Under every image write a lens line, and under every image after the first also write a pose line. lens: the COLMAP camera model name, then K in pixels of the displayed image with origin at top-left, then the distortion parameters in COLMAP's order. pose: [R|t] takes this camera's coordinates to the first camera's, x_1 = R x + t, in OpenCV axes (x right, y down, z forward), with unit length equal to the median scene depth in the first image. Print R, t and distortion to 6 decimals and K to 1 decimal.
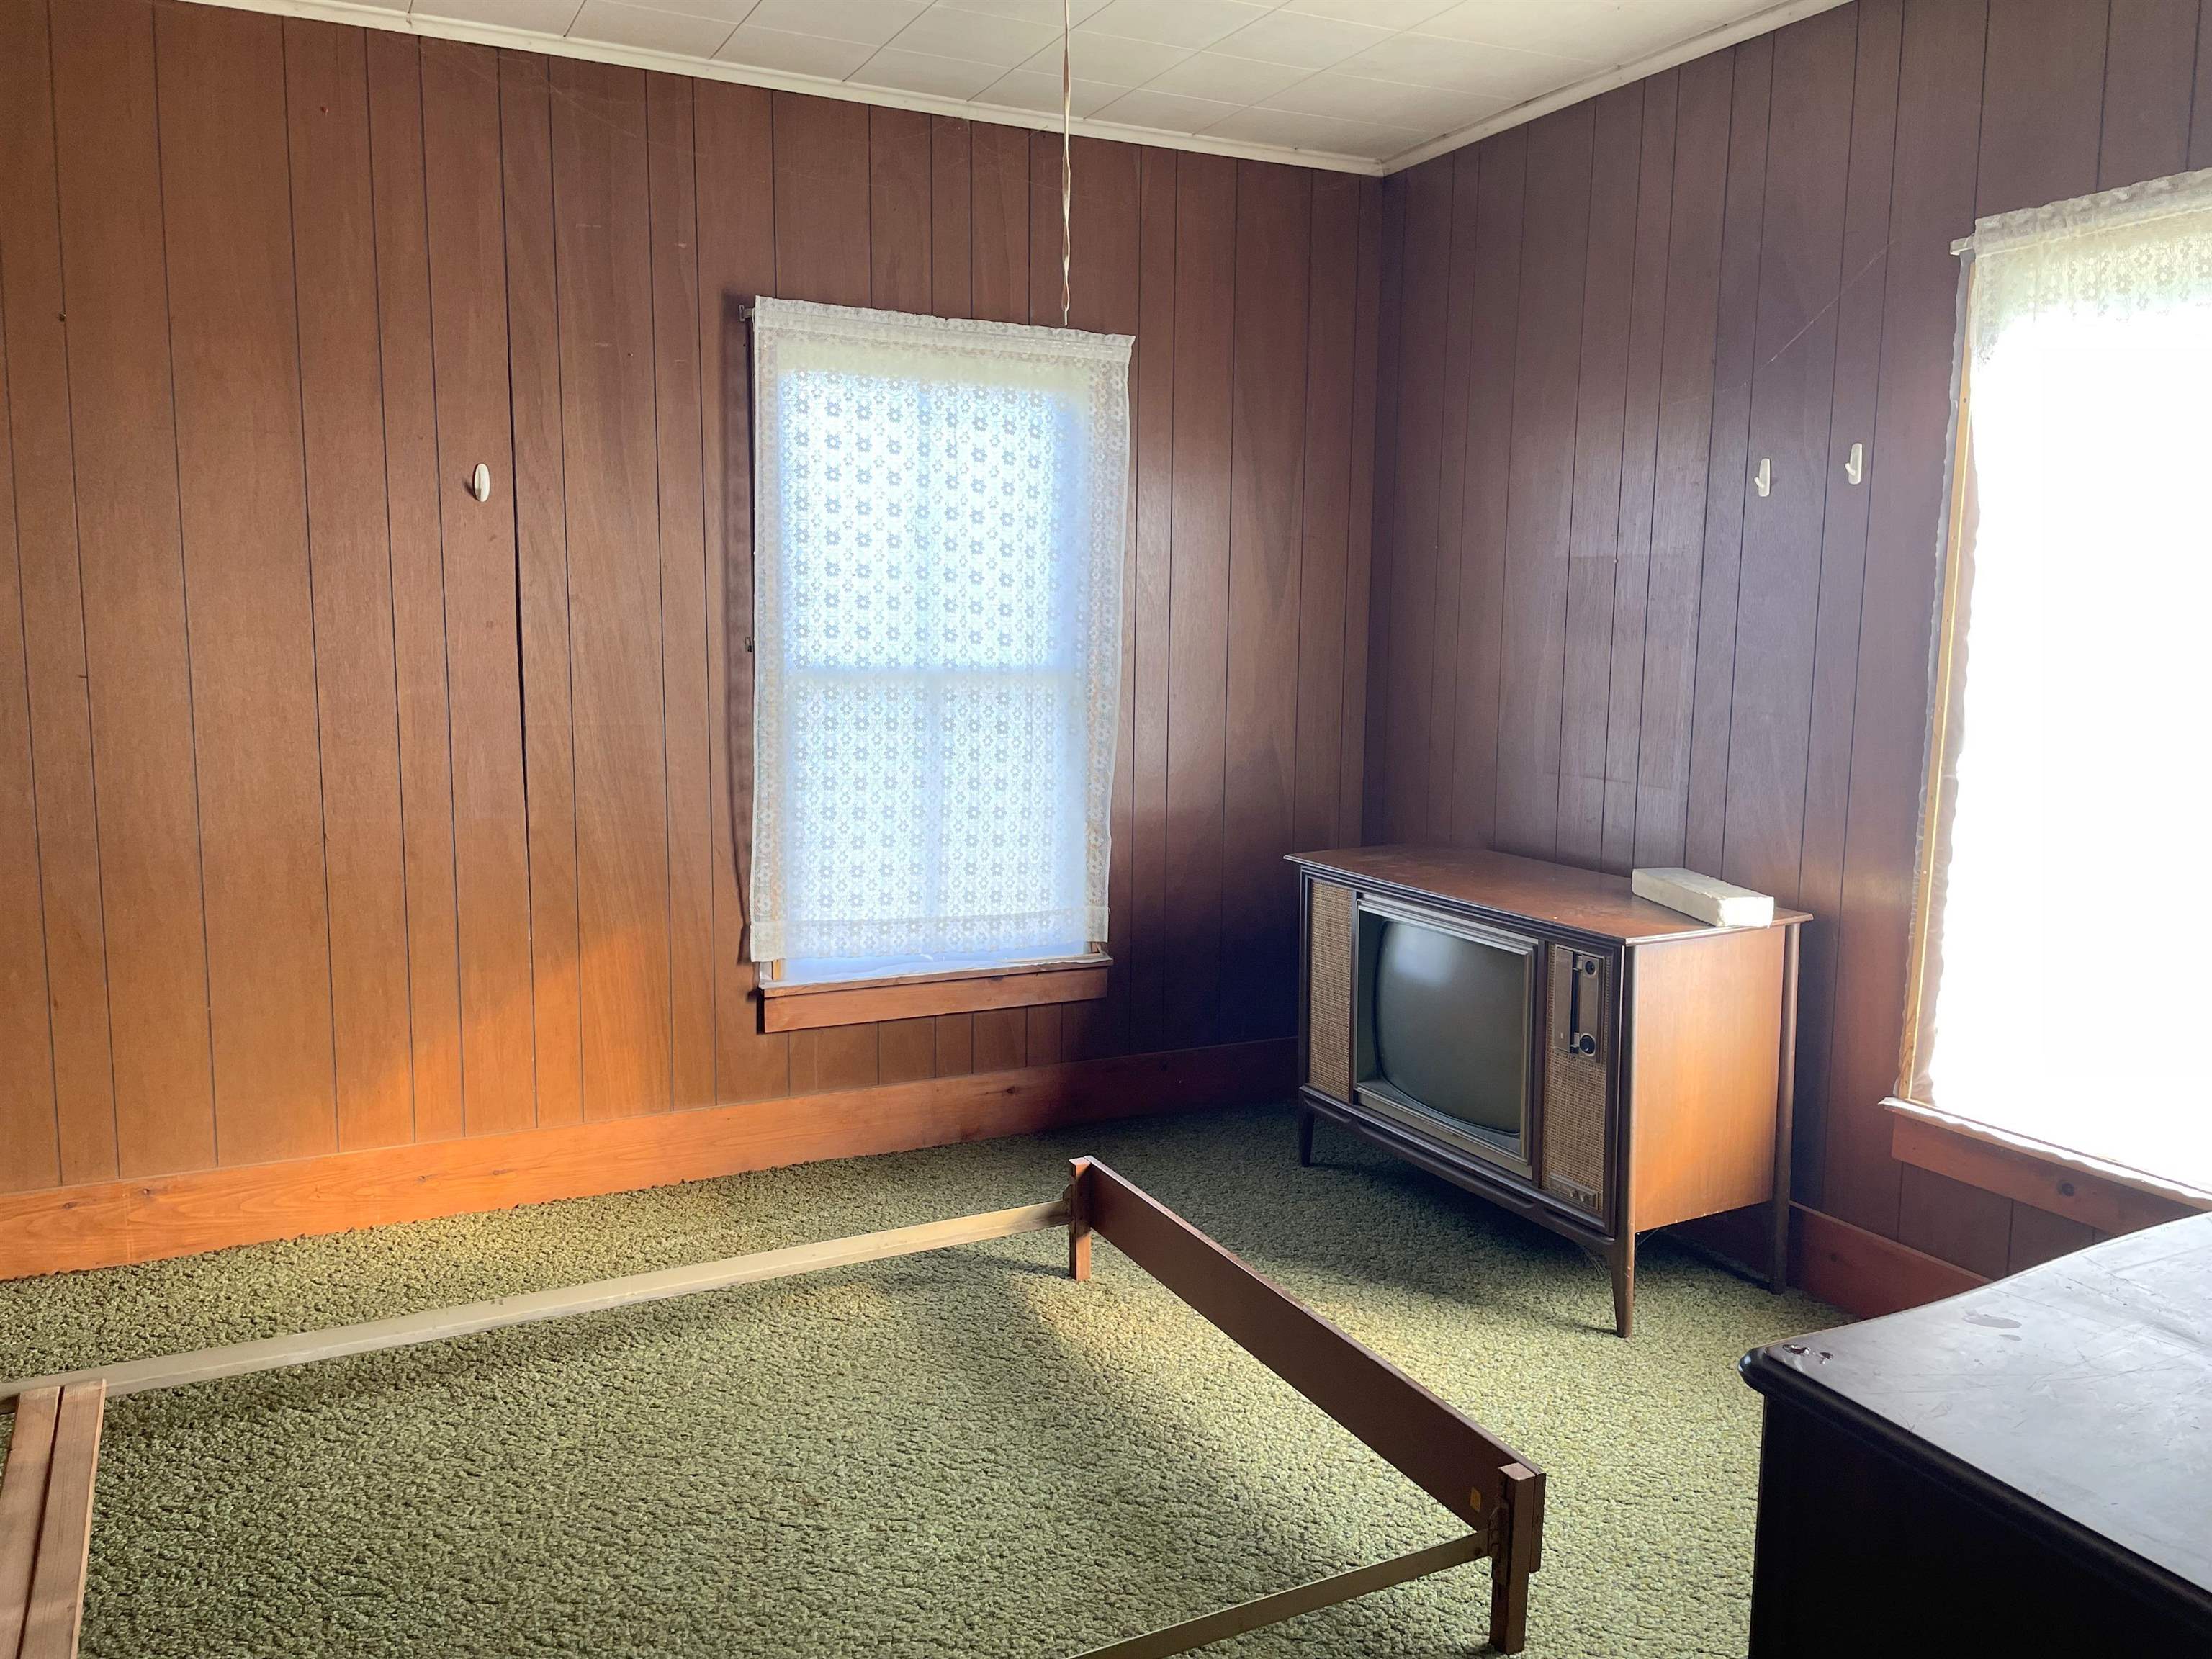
lens RADIAL K [[1671.3, 0, 1106.6], [0, 1671.3, 827.2], [0, 0, 1]] dist [0.028348, 0.001759]
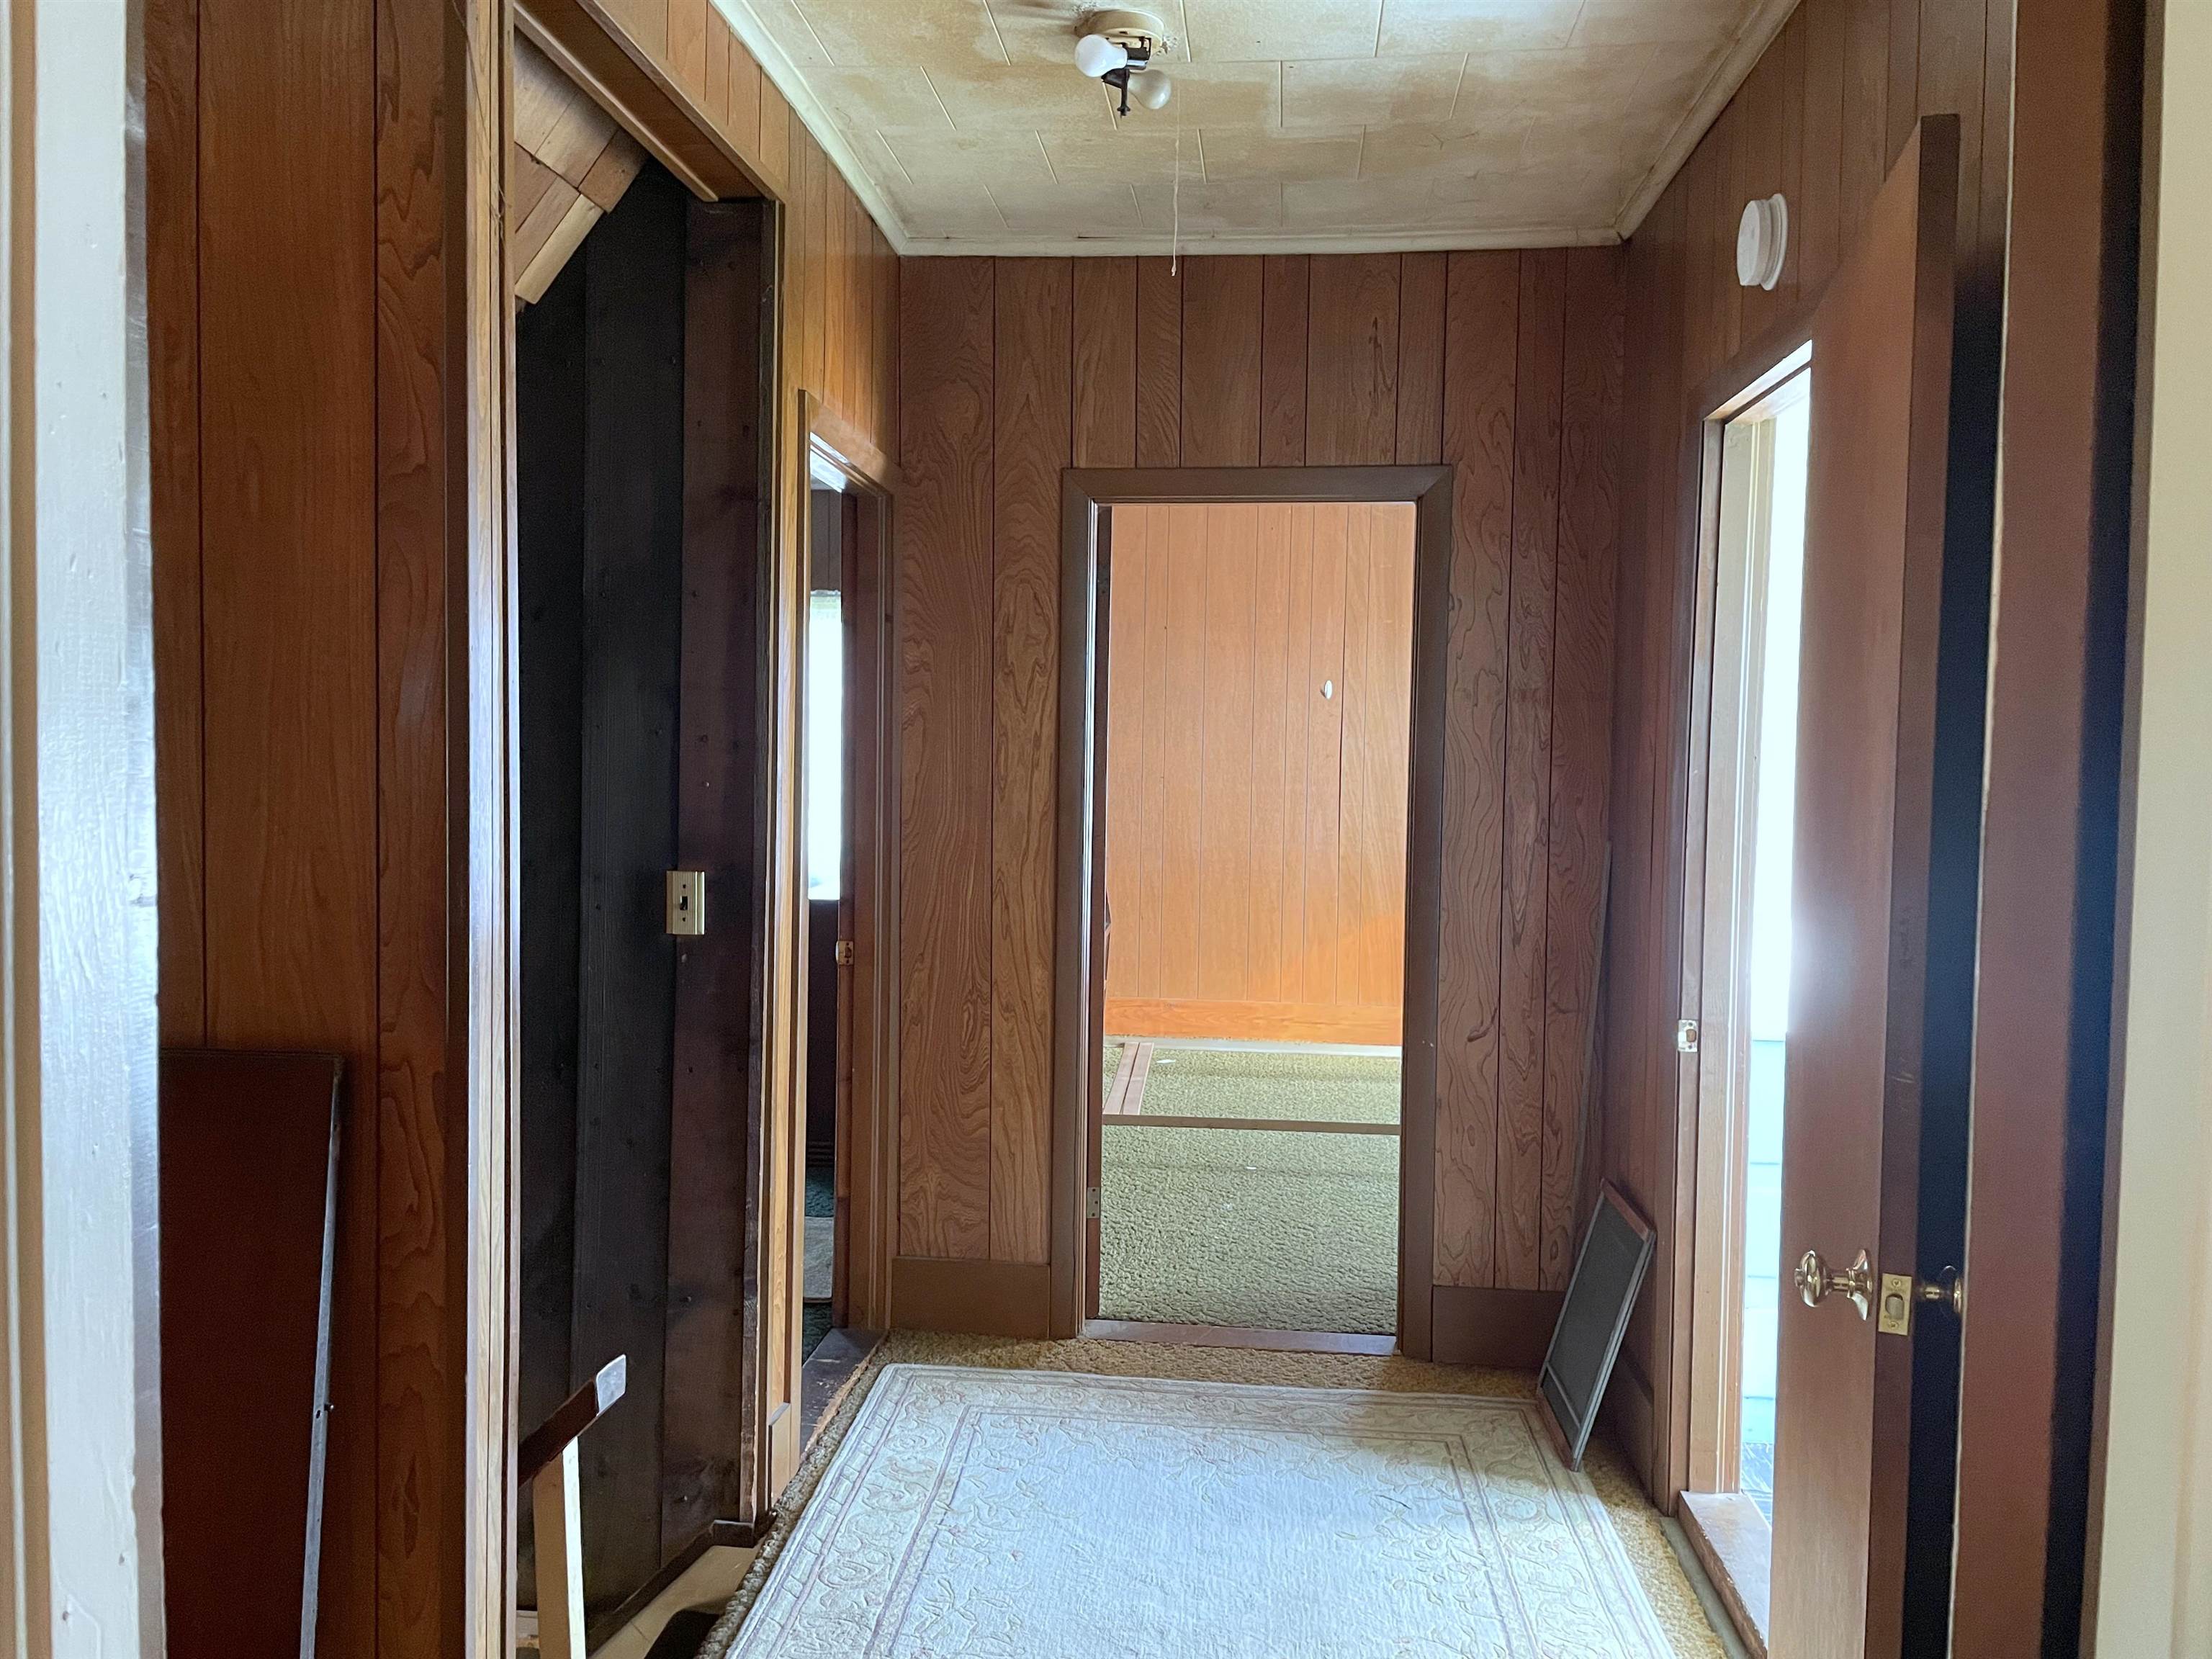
lens RADIAL K [[1671.3, 0, 1105.3], [0, 1671.3, 823.2], [0, 0, 1]] dist [0.028348, 0.001759]
pose [[0.844748, 0.038943, -0.533745, 0.523889], [-0.074796, 0.996151, -0.045698, 0.080112], [0.529911, 0.078525, 0.844410, -0.918278]]
